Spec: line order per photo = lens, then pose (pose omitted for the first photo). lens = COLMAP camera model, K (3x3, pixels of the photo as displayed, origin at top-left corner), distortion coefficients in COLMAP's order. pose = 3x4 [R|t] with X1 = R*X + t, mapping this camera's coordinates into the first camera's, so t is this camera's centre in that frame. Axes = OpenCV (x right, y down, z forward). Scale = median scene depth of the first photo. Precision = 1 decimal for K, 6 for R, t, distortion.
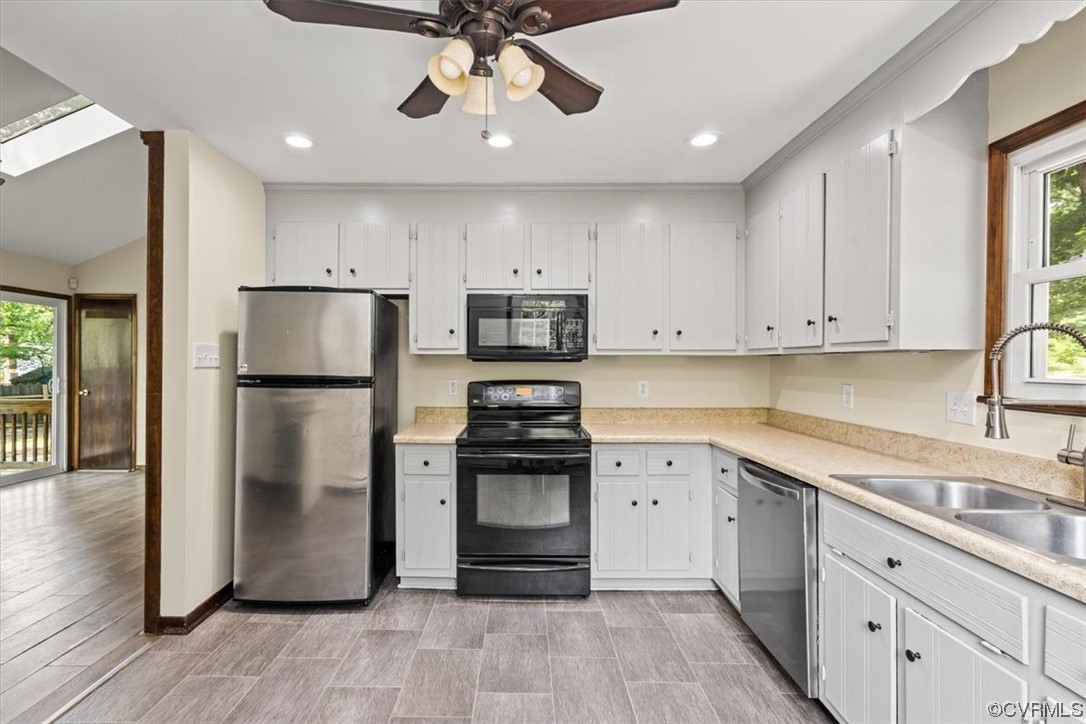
lens RADIAL K [[514.7, 0, 521.2], [0, 514.7, 364.5], [0, 0, 1]] dist [0.001152, 0.000128]
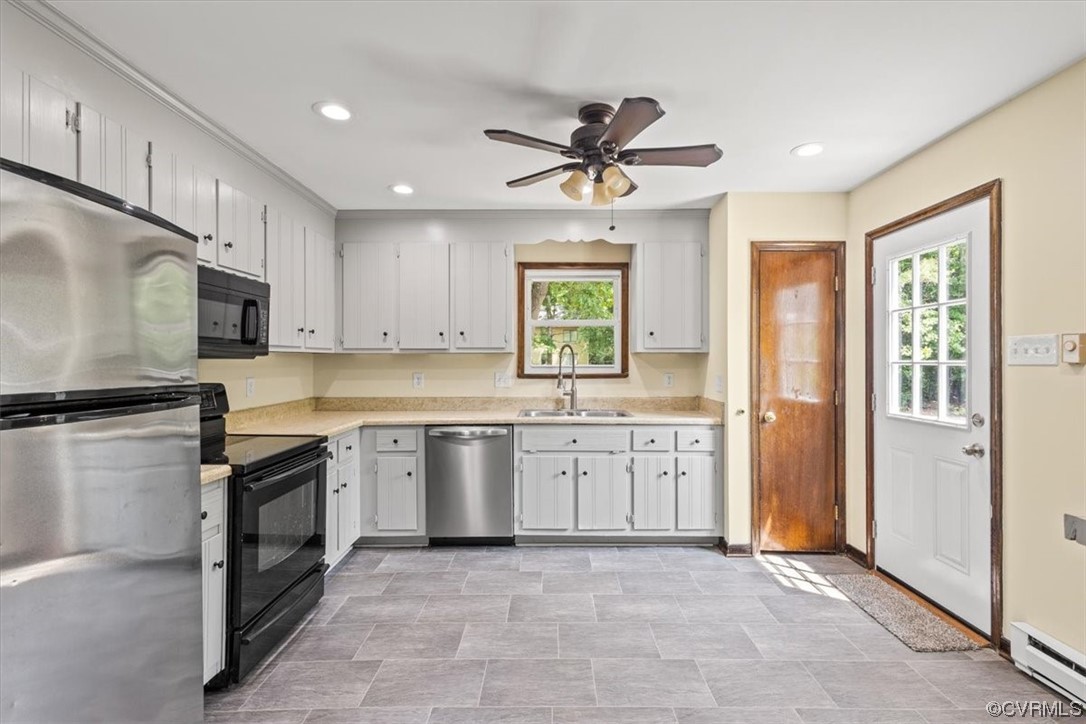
lens RADIAL K [[502.8, 0, 541.2], [0, 502.8, 361.0], [0, 0, 1]] dist [0.013517, -0.000169]
pose [[-0.000891, -0.006711, 0.999977, -1.065487], [0.005425, 0.999963, 0.006716, -0.006599], [-0.999985, 0.005430, -0.000854, 0.743329]]
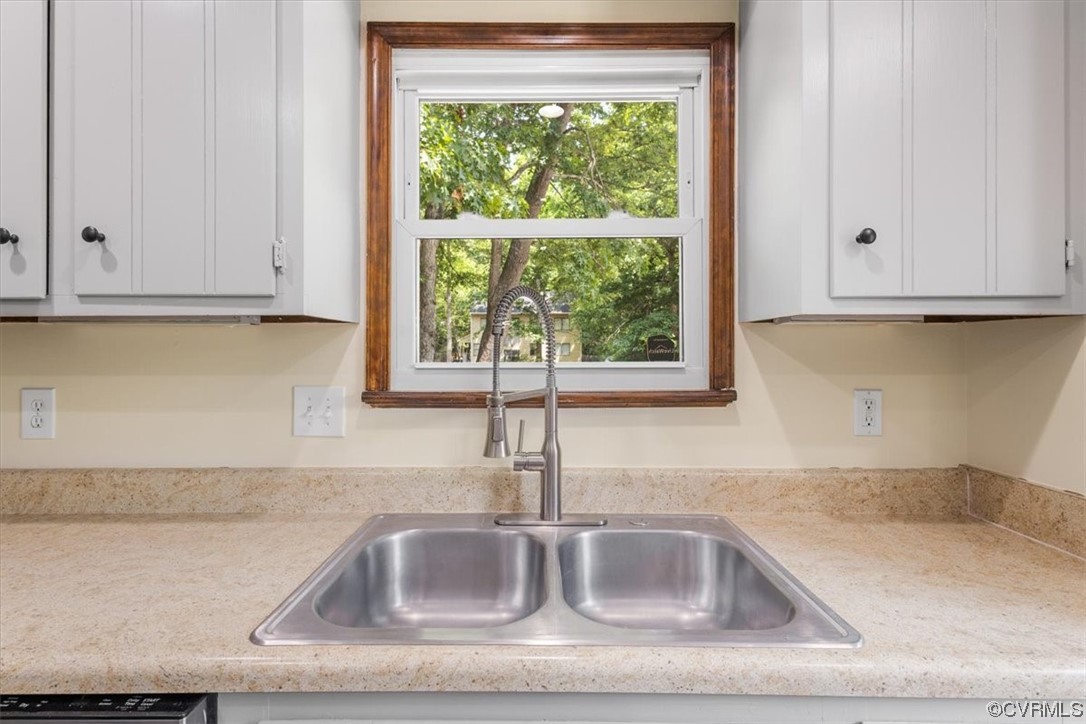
lens RADIAL K [[524.2, 0, 530.1], [0, 524.2, 346.4], [0, 0, 1]] dist [0.012672, -0.000453]
pose [[0.002056, 0.002743, 0.999994, 0.174656], [0.004919, 0.999984, -0.002753, 0.004352], [-0.999986, 0.004924, 0.002043, 0.647356]]
